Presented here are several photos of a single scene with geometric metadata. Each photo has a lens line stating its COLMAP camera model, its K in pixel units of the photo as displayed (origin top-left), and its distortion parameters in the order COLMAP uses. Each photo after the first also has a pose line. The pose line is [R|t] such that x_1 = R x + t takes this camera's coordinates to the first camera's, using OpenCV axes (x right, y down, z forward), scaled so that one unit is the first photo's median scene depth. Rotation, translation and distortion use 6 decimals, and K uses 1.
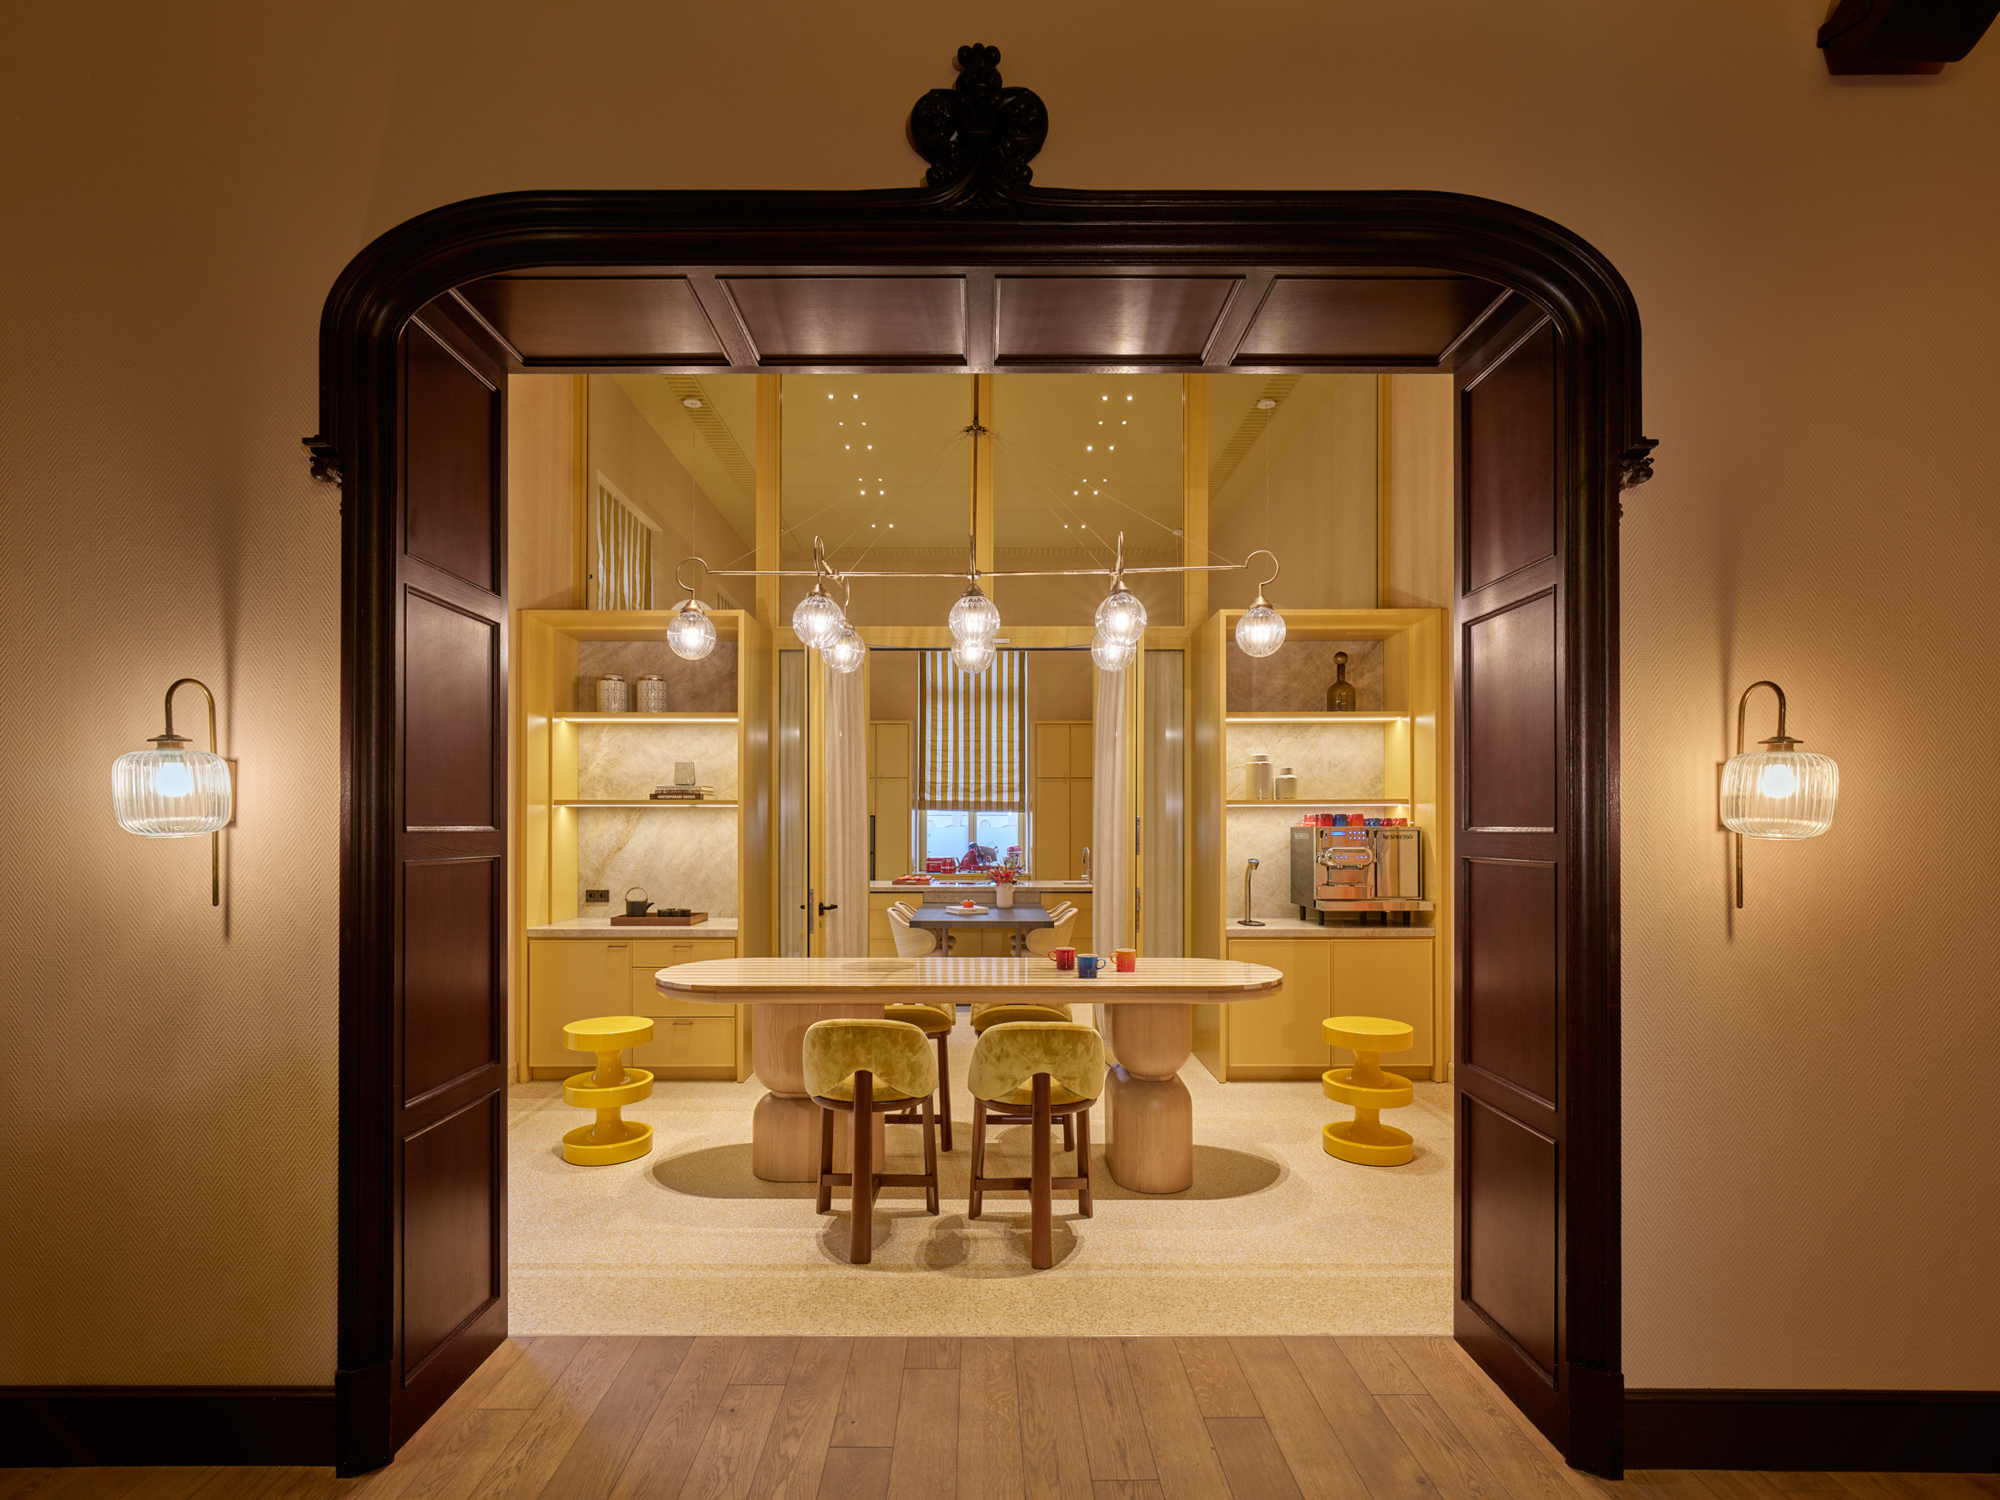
lens RADIAL K [[892.5, 0, 1003.9], [0, 892.5, 834.7], [0, 0, 1]] dist [-0.000933, 0.000174]
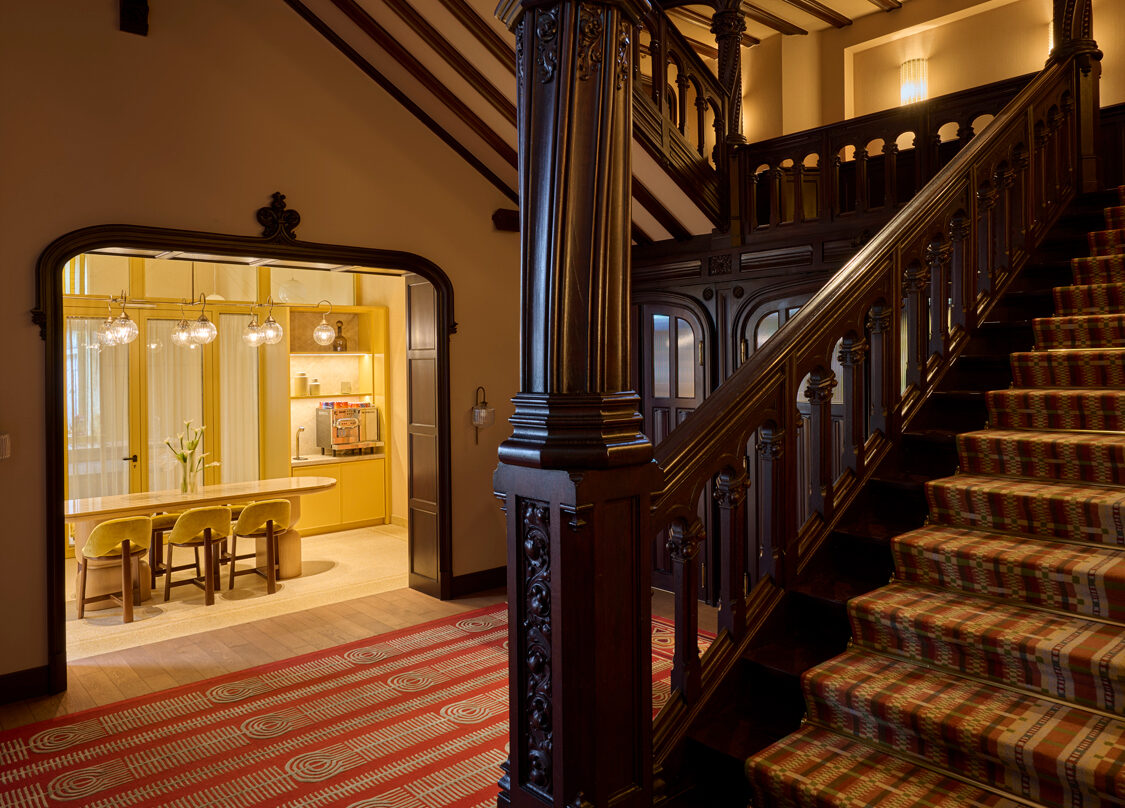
lens RADIAL K [[802.1, 0, 563.1], [0, 802.1, 370.6], [0, 0, 1]] dist [0.000894, 0.000097]
pose [[0.748715, -0.011326, 0.662795, -0.469321], [0.009569, 0.999935, 0.006278, -0.103578], [-0.662823, 0.001642, 0.748774, -0.727301]]
